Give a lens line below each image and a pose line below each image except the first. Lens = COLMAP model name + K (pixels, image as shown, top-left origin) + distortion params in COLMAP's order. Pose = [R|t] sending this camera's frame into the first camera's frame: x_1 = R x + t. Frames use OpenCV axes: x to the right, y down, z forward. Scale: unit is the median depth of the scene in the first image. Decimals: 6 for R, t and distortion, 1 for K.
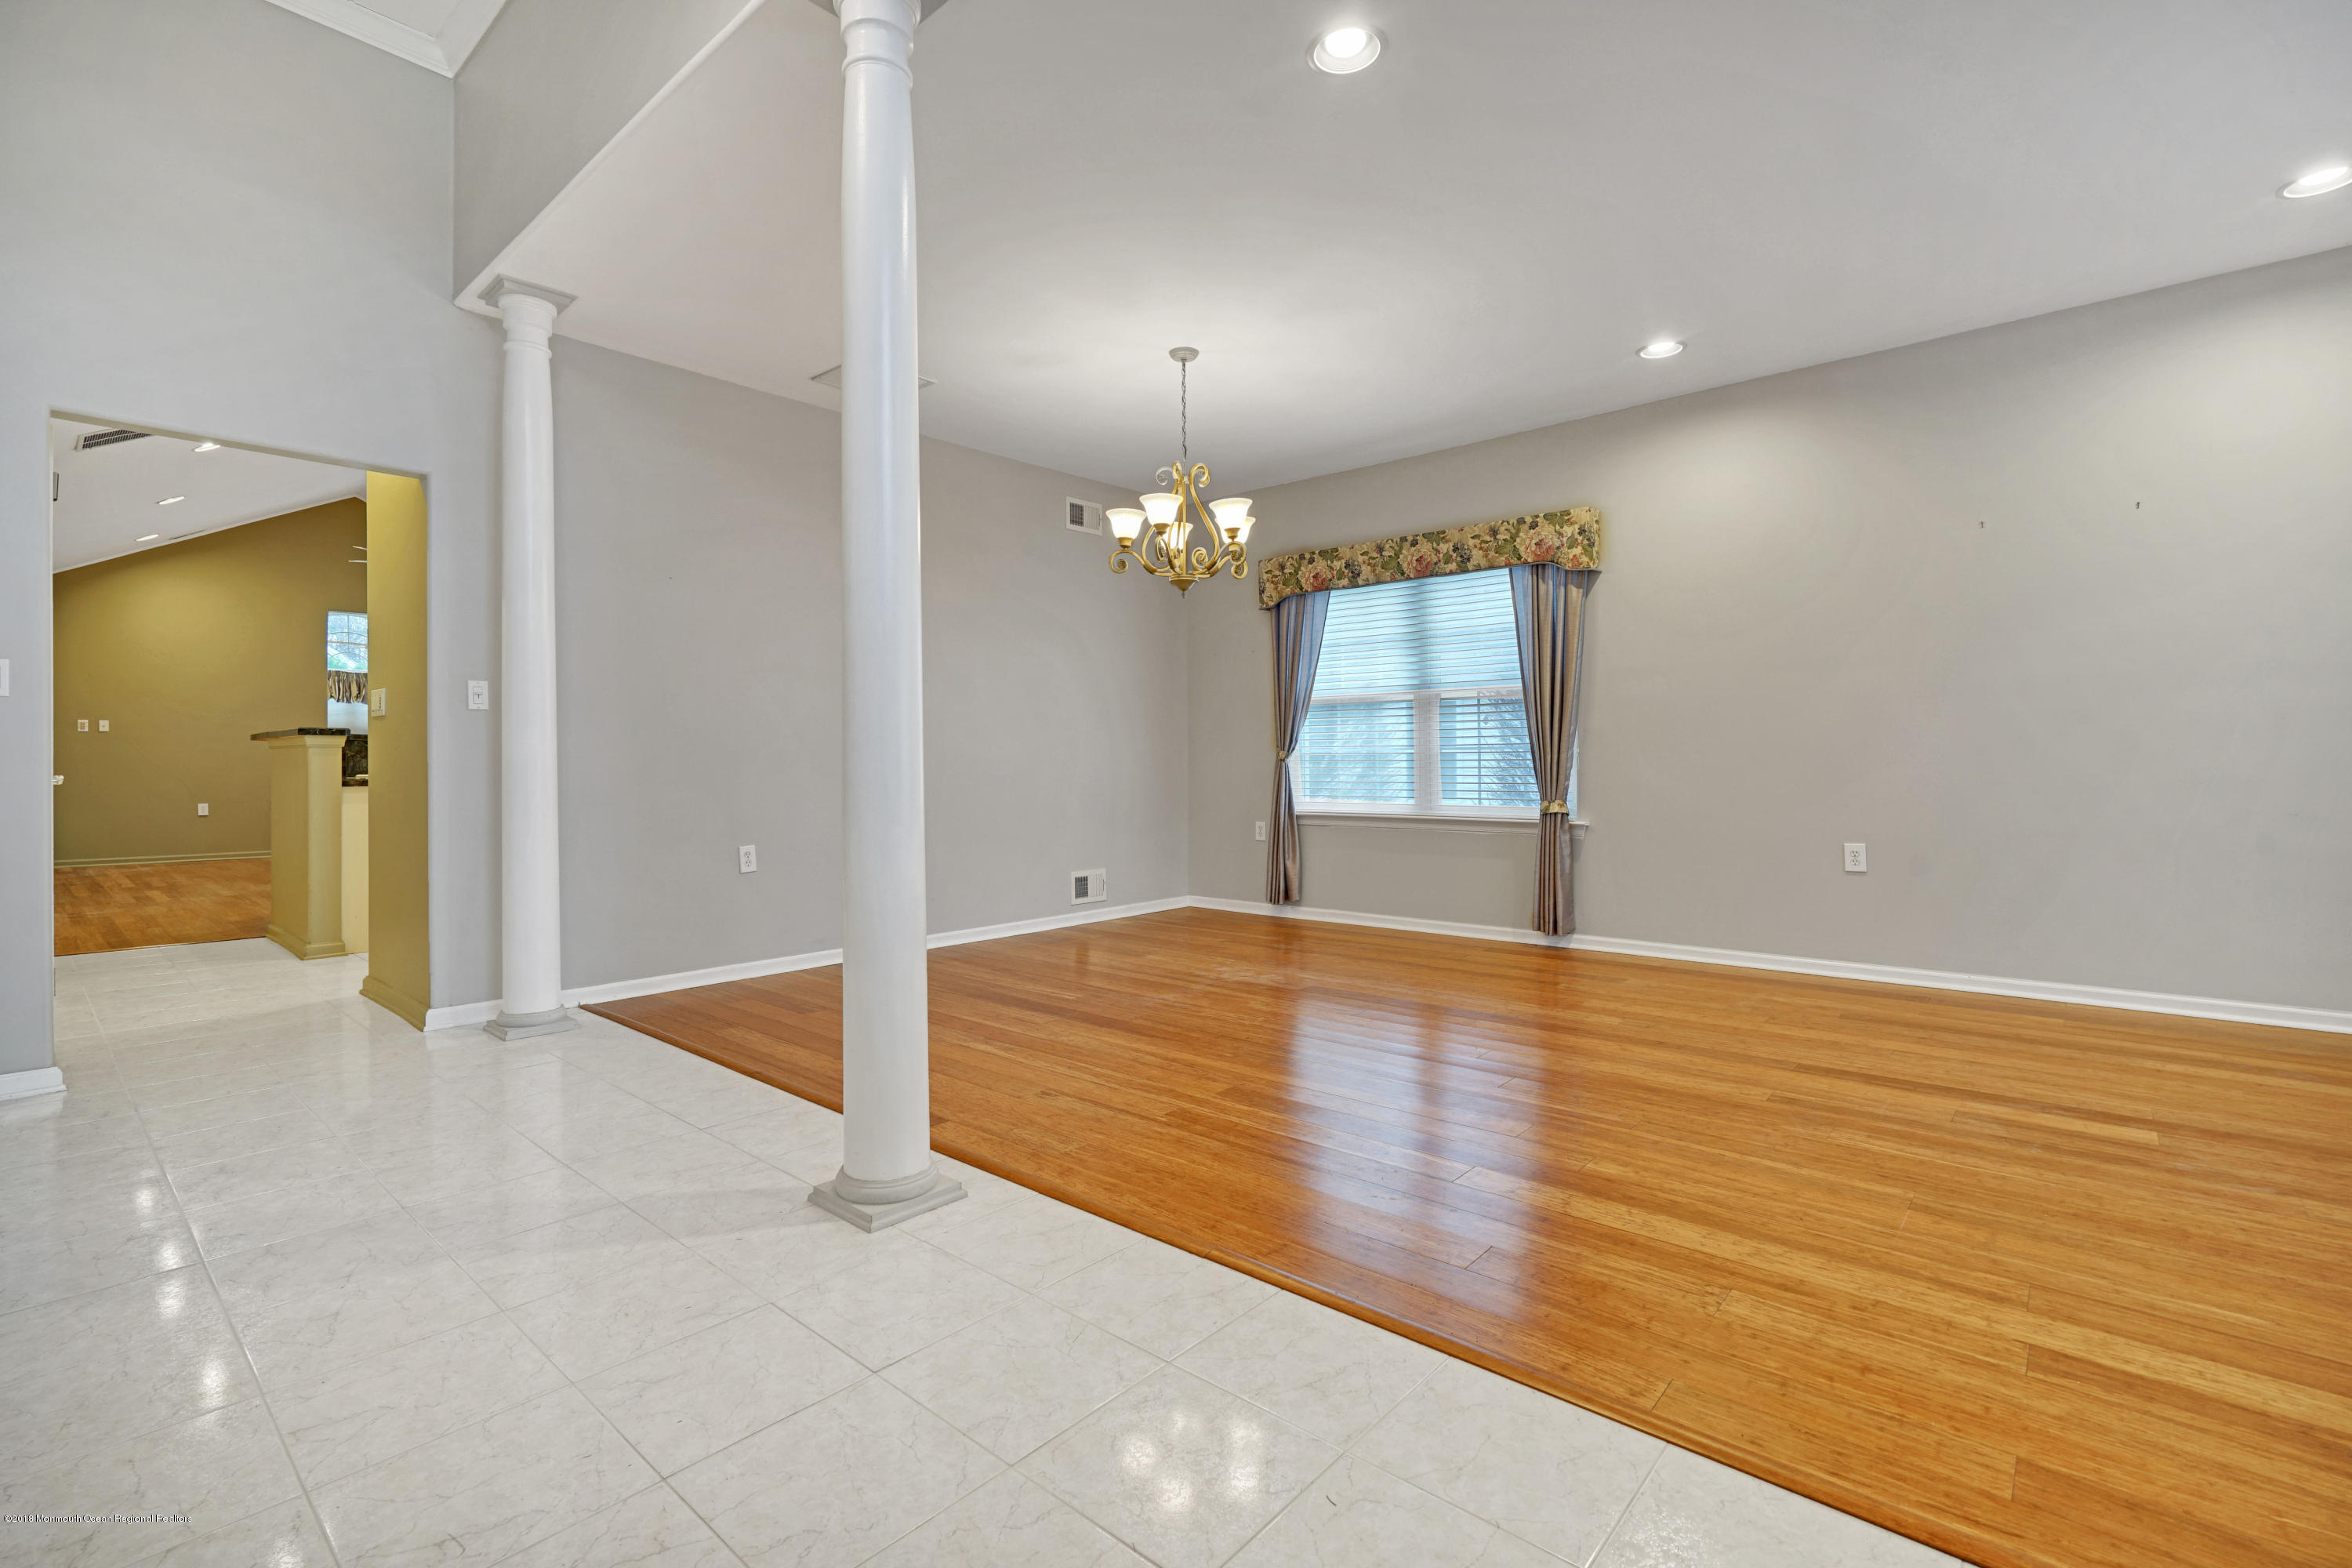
lens RADIAL K [[1053.2, 0, 1179.8], [0, 1053.2, 780.3], [0, 0, 1]] dist [-0.001380, -0.000765]
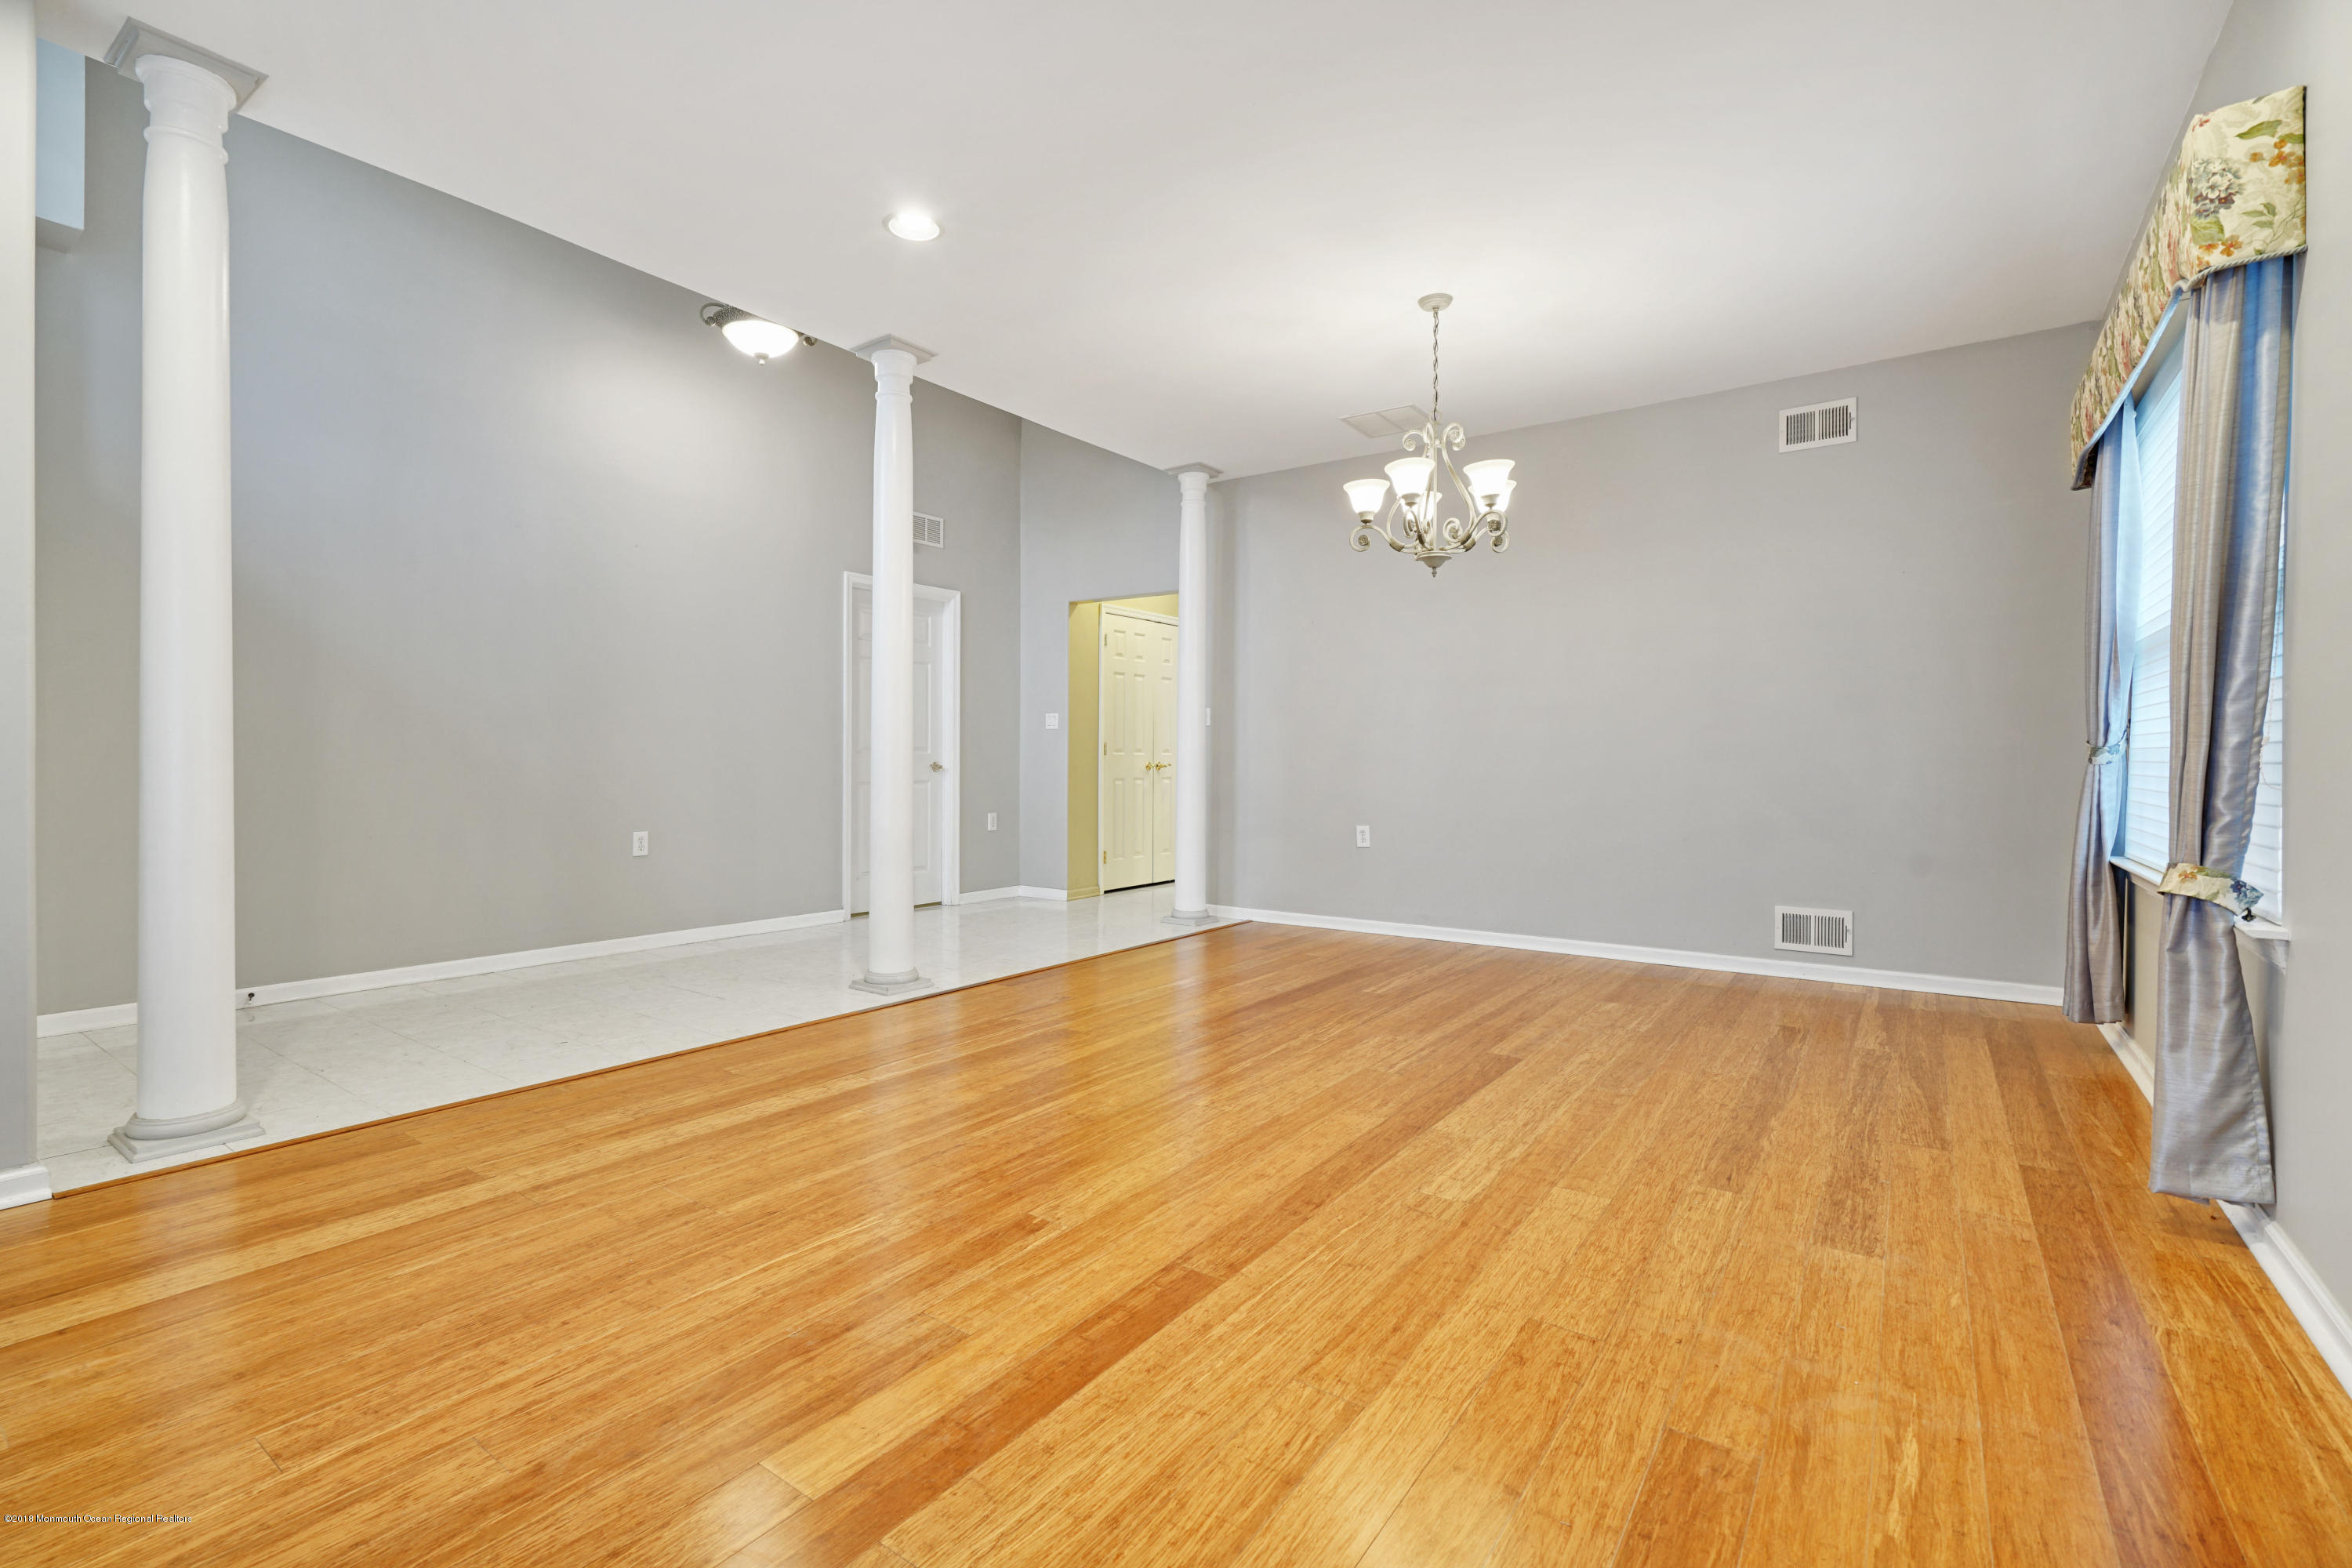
lens RADIAL K [[1053.2, 0, 1179.5], [0, 1053.2, 768.1], [0, 0, 1]] dist [-0.001380, -0.000765]
pose [[0.106440, 0.021145, -0.994094, 1.845750], [-0.021536, 0.999588, 0.018956, -0.060827], [0.994086, 0.019391, 0.106852, 1.407412]]
